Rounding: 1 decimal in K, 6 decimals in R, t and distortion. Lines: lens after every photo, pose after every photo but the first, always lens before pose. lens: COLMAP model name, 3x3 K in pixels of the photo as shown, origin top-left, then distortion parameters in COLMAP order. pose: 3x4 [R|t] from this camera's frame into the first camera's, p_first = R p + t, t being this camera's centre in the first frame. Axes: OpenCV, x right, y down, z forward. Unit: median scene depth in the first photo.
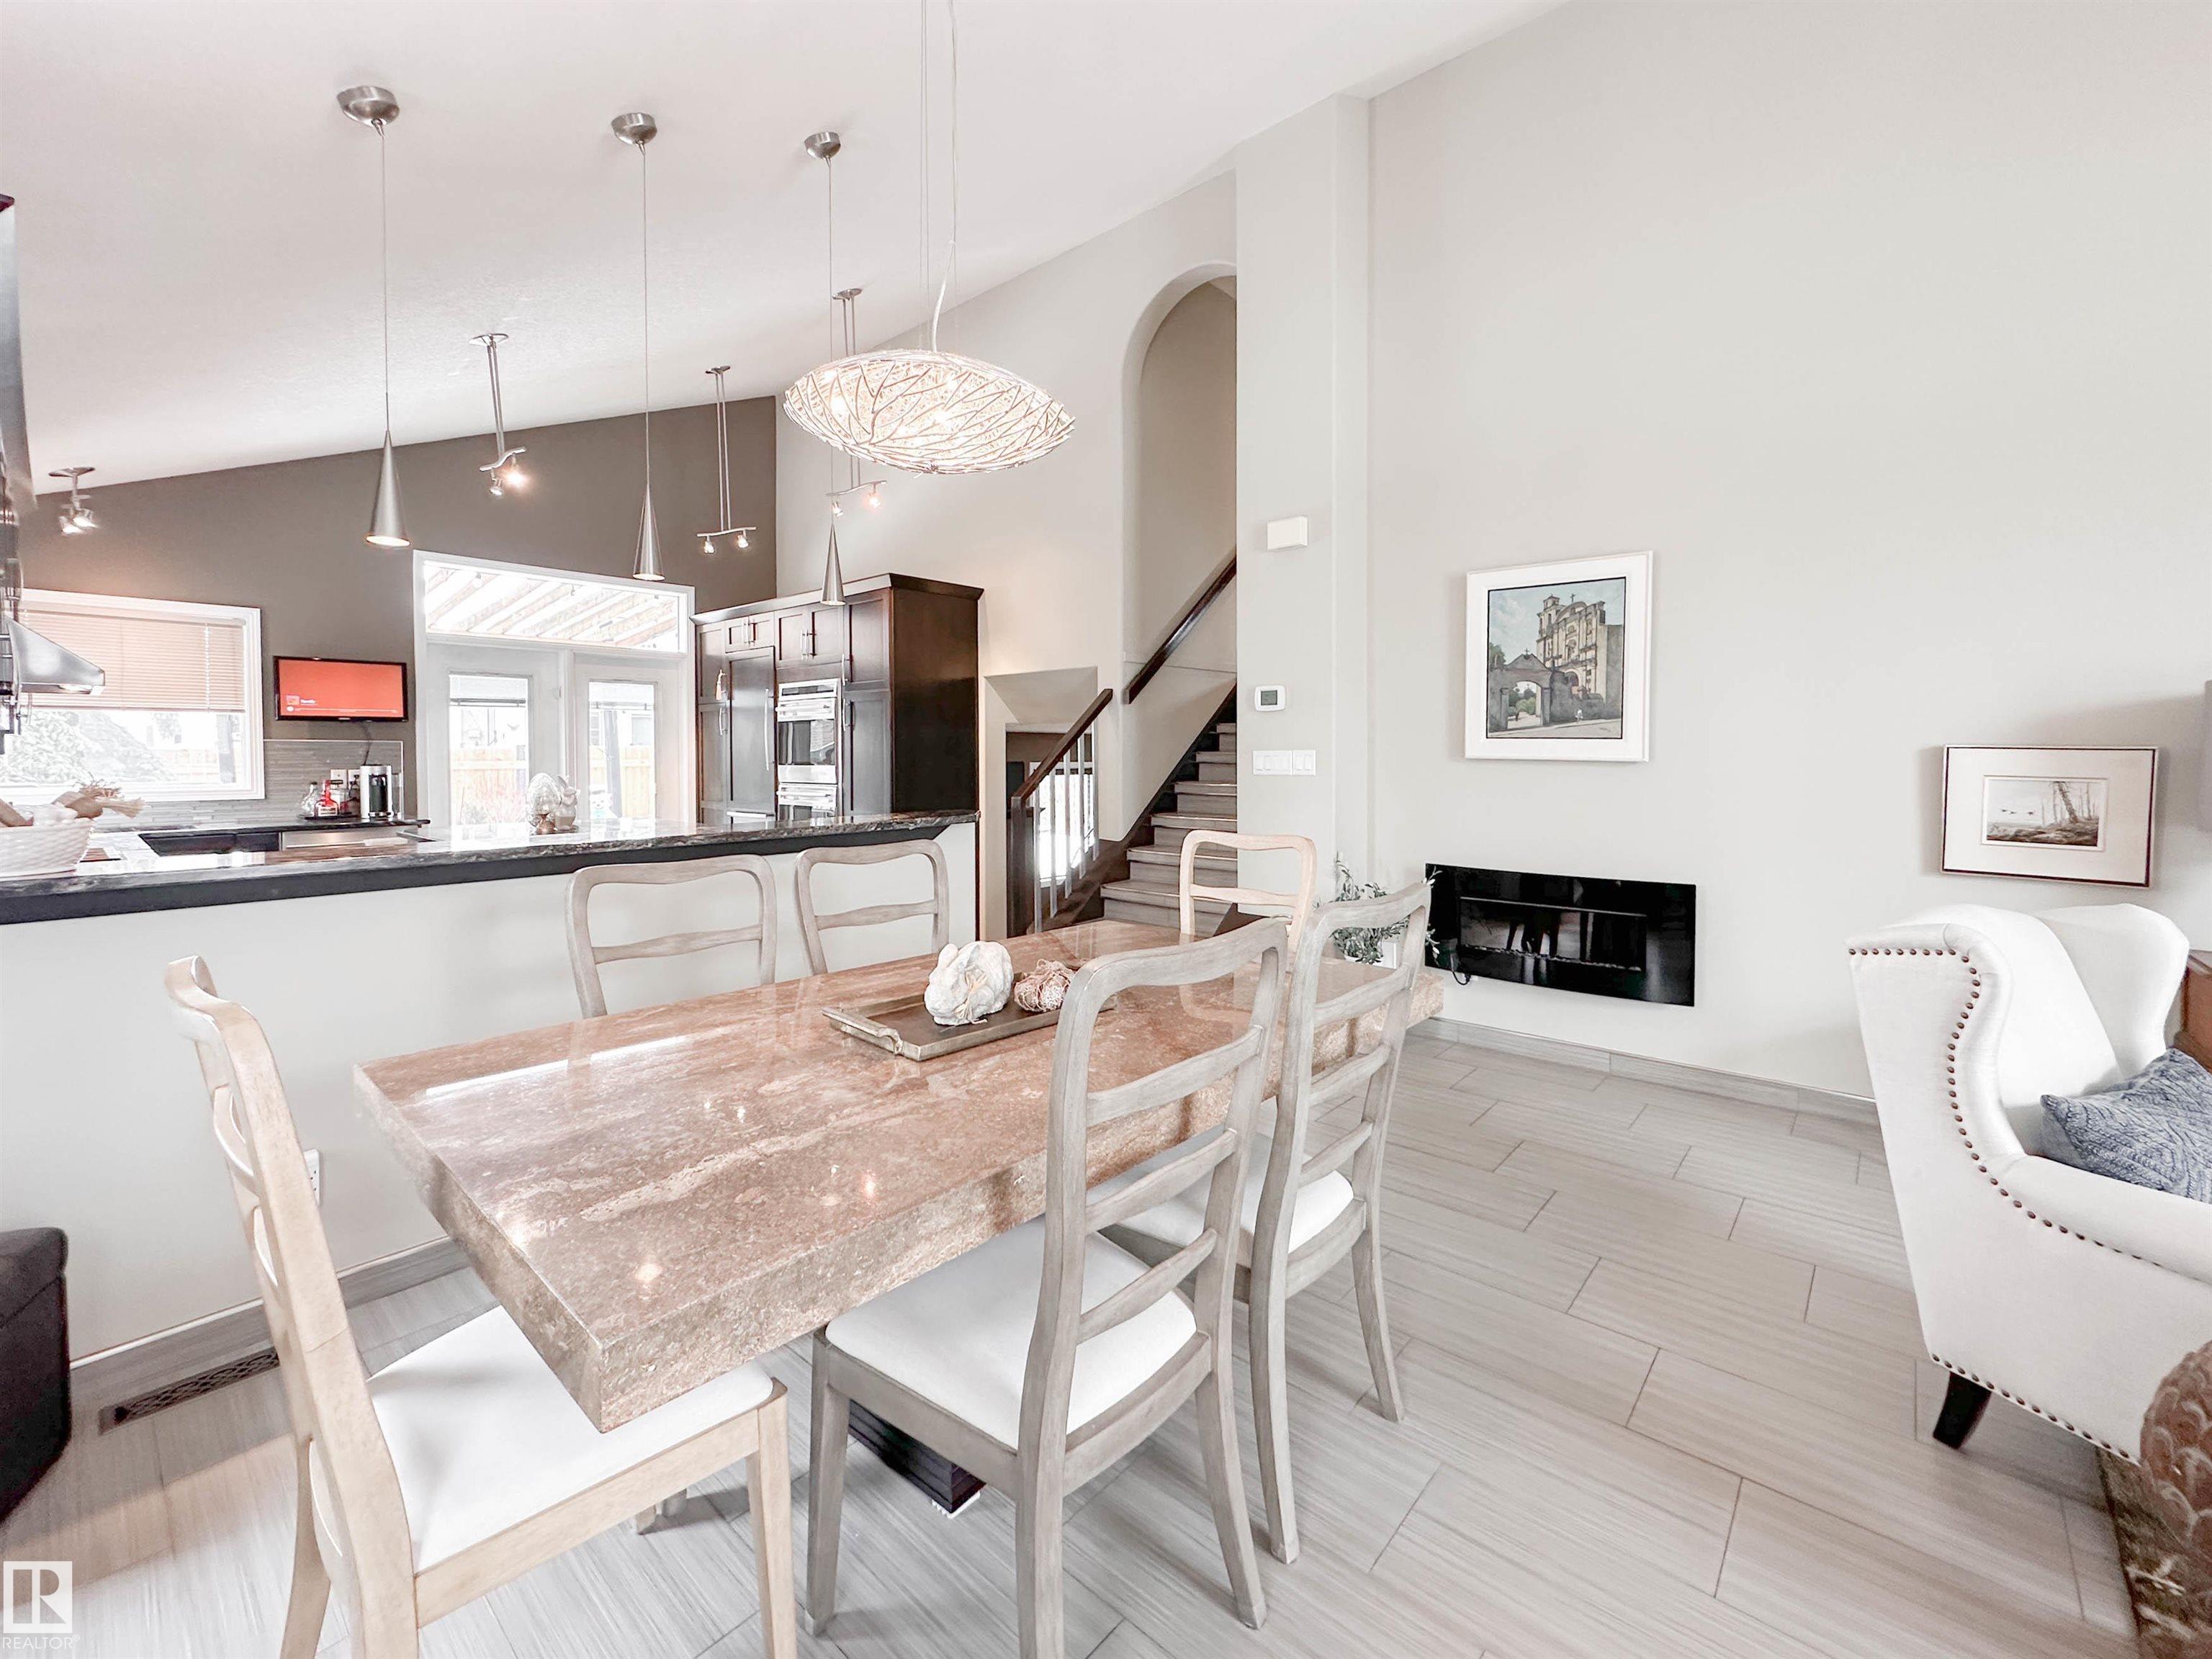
lens RADIAL K [[916.9, 0, 1121.9], [0, 916.9, 764.6], [0, 0, 1]] dist [0.001257, 0.000414]
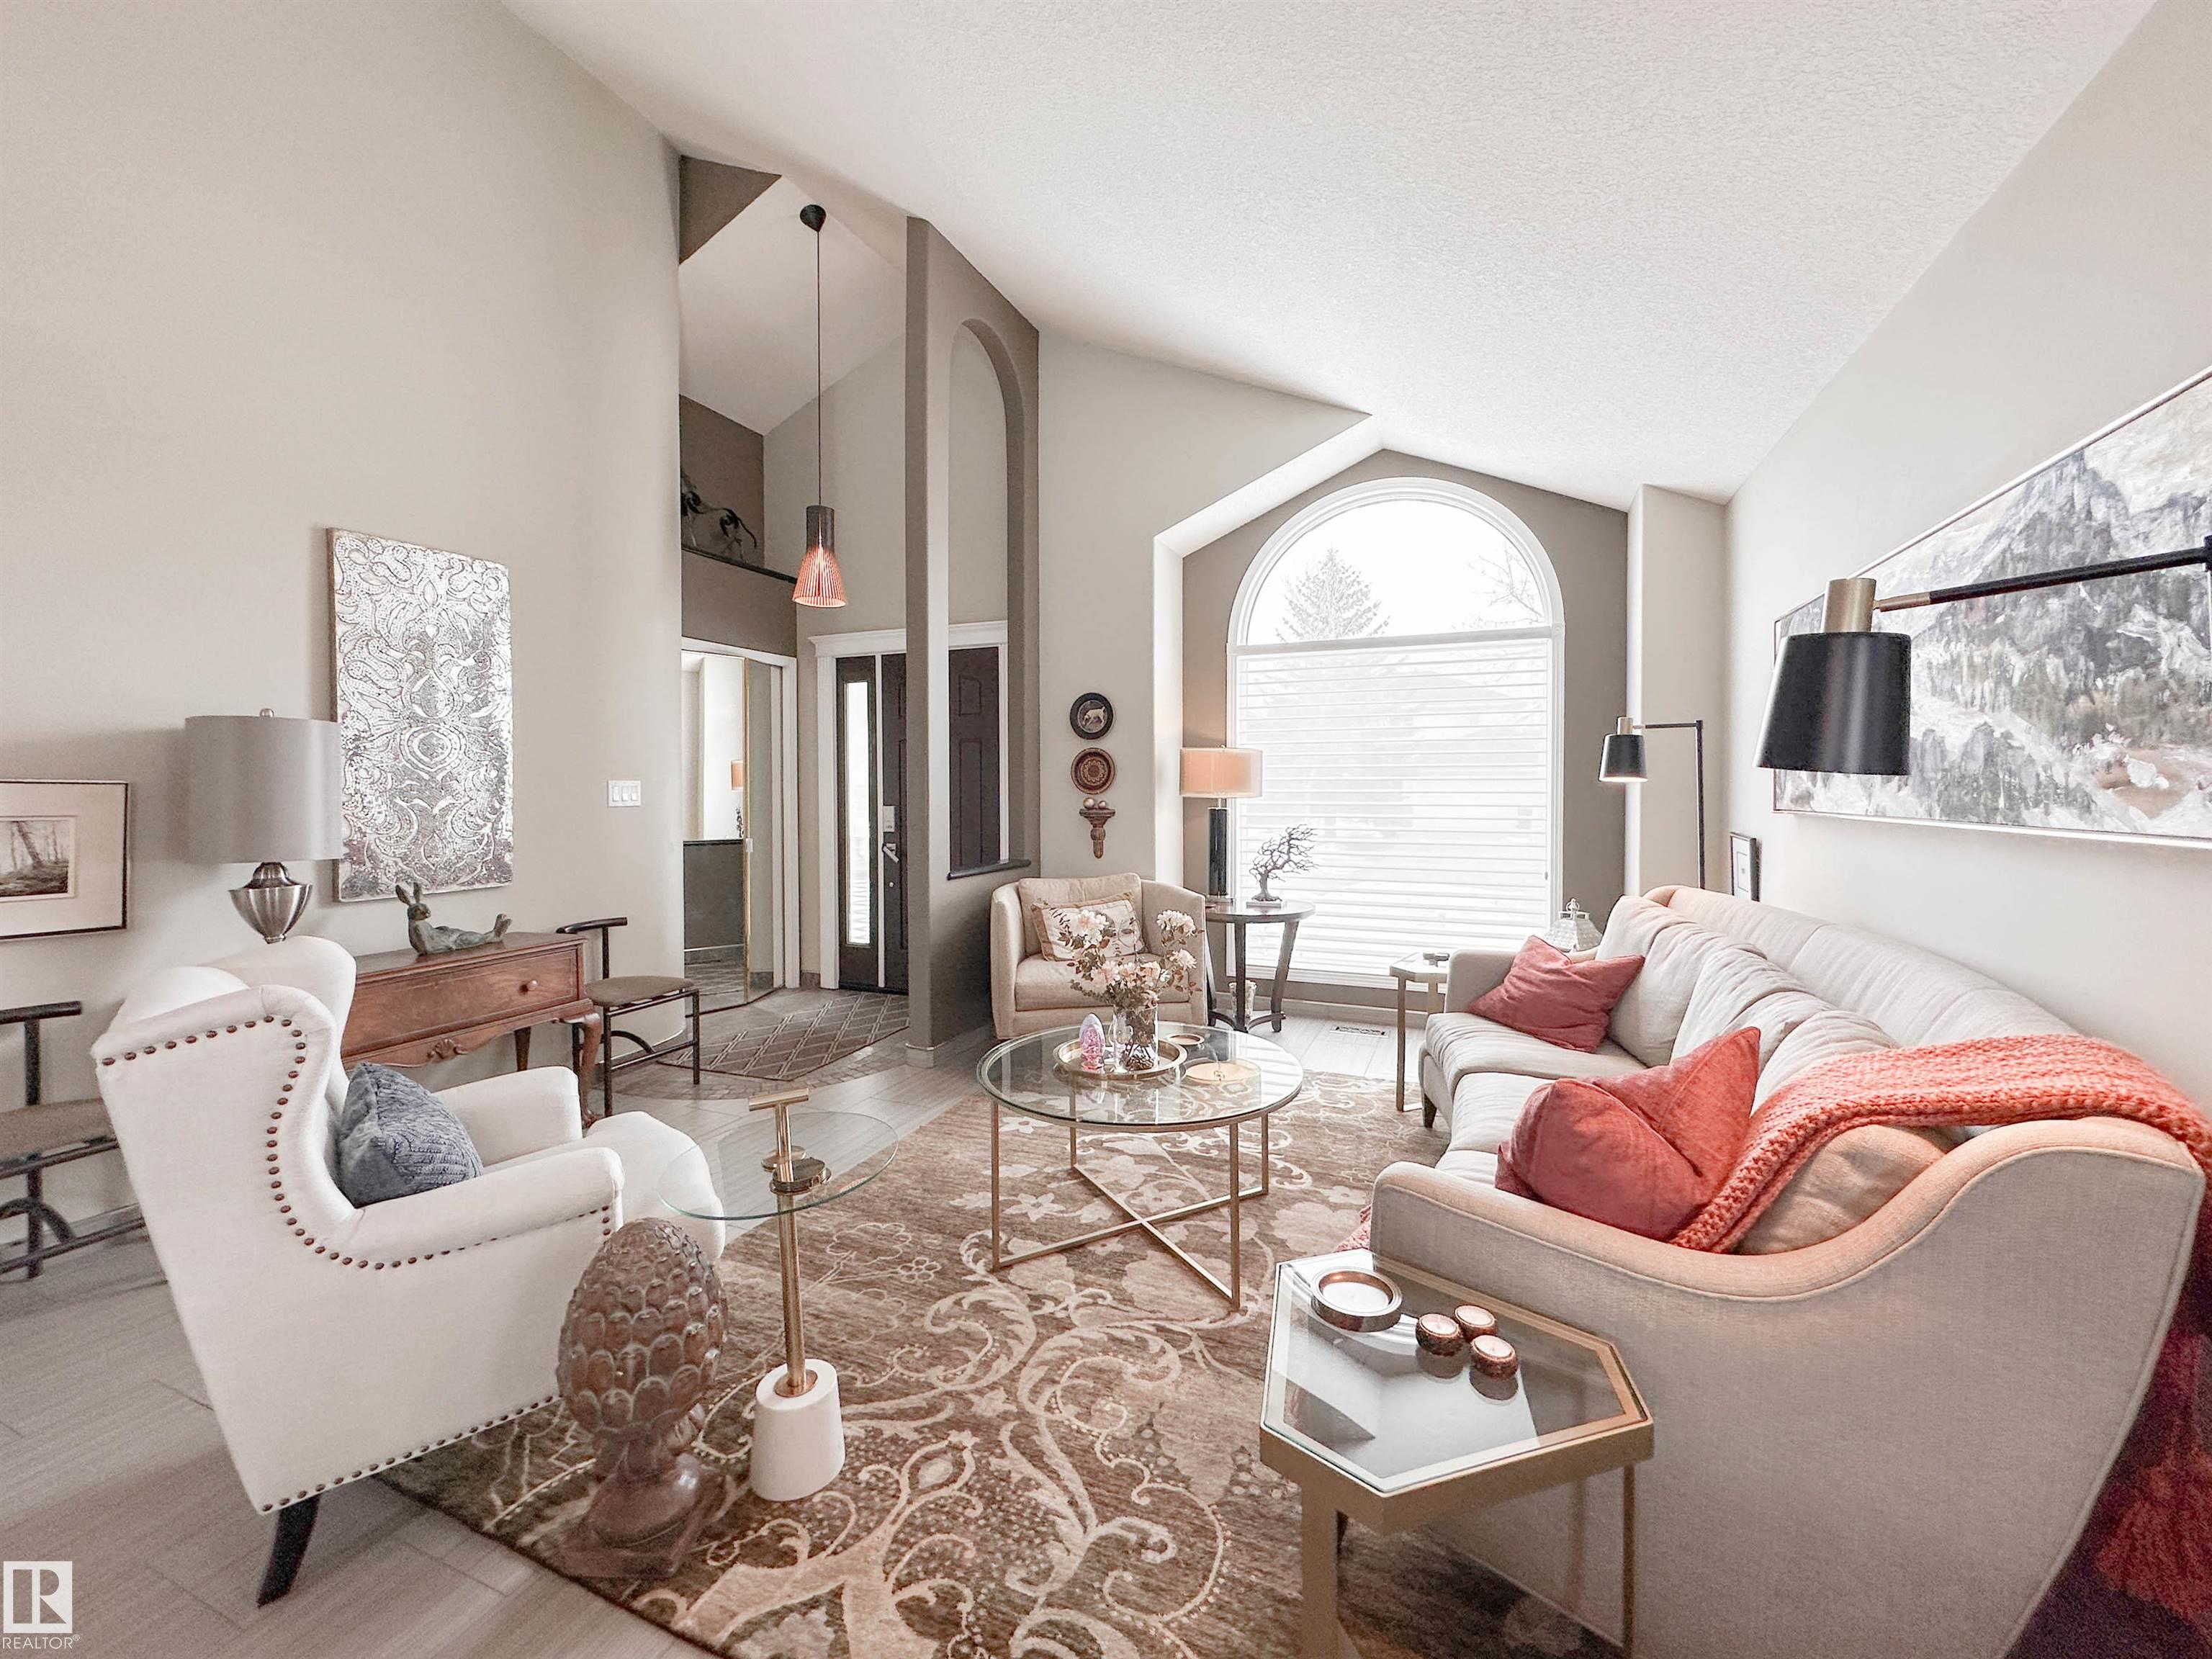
lens RADIAL K [[886.1, 0, 1112.9], [0, 886.1, 801.8], [0, 0, 1]] dist [-0.000467, 0.000114]
pose [[-0.310972, -0.012695, 0.950334, -0.033538], [0.013608, 0.999749, 0.017808, 0.000001], [-0.950322, 0.018470, -0.310721, 0.154853]]
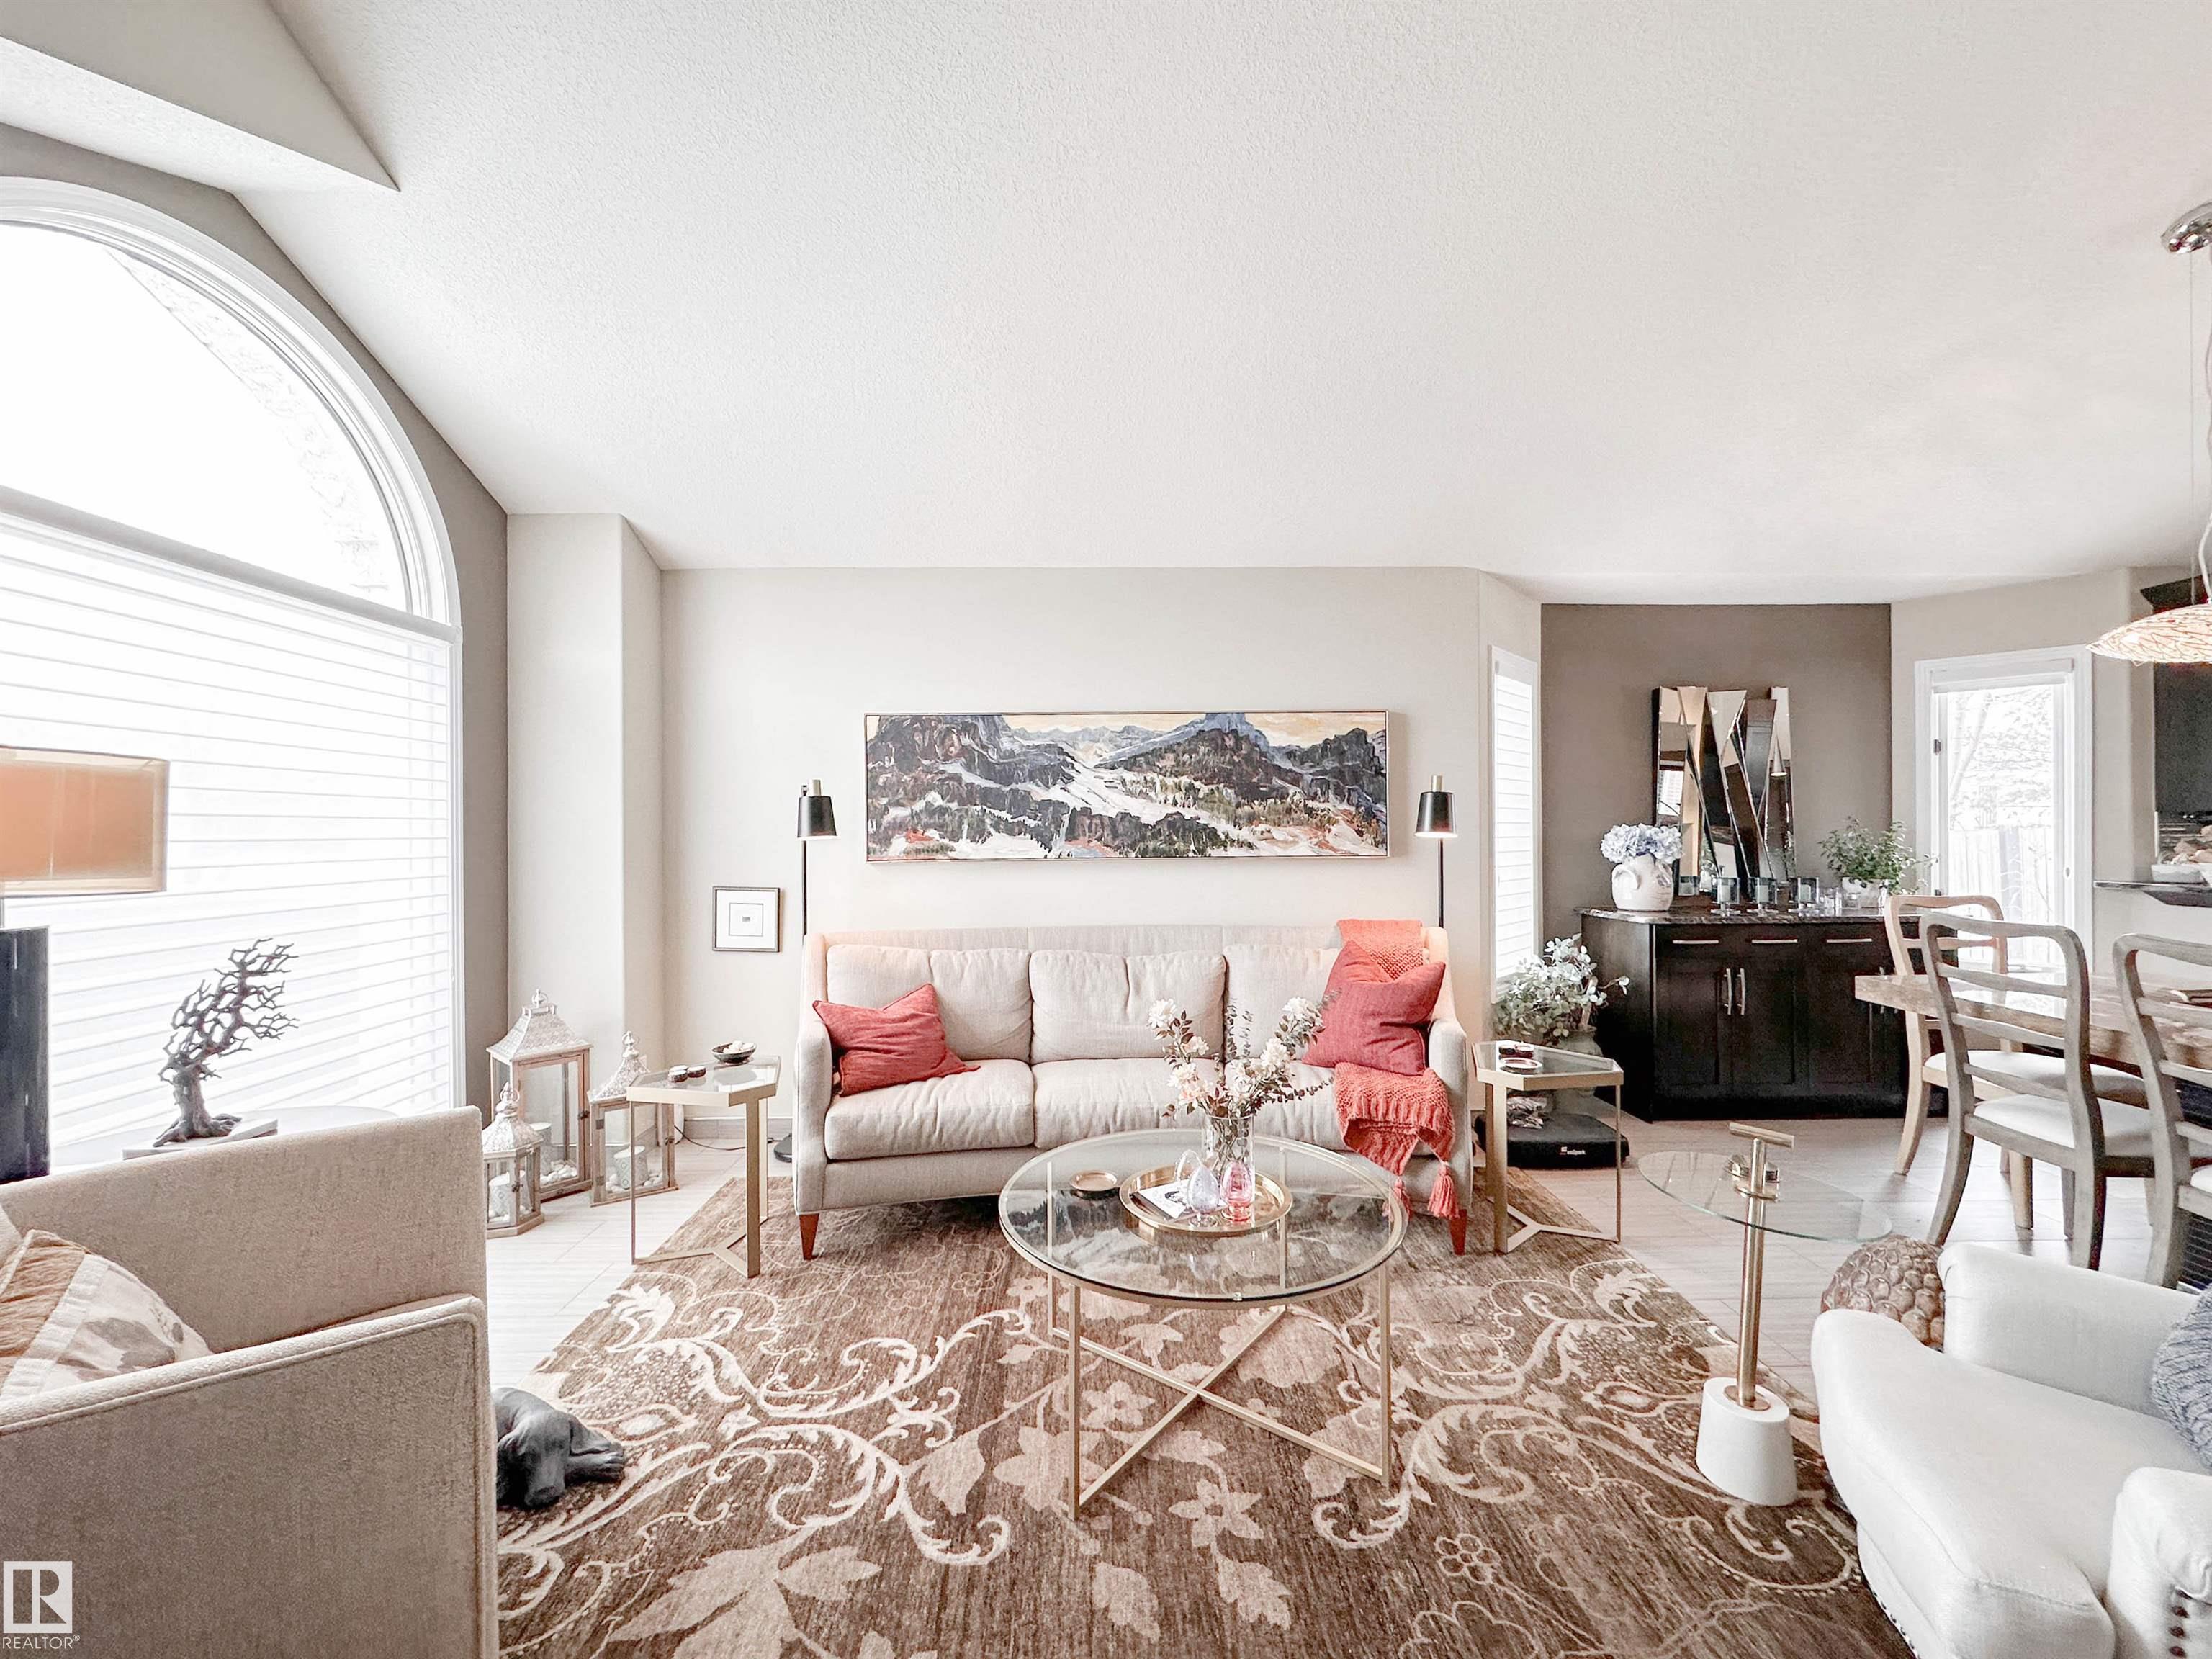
lens RADIAL K [[891.9, 0, 1102.4], [0, 891.9, 829.6], [0, 0, 1]] dist [-0.002681, 0.000321]
pose [[-0.748960, 0.008867, -0.662556, 0.675172], [0.000606, 0.999919, 0.012696, -0.012924], [0.662615, 0.009107, -0.748905, 0.252923]]
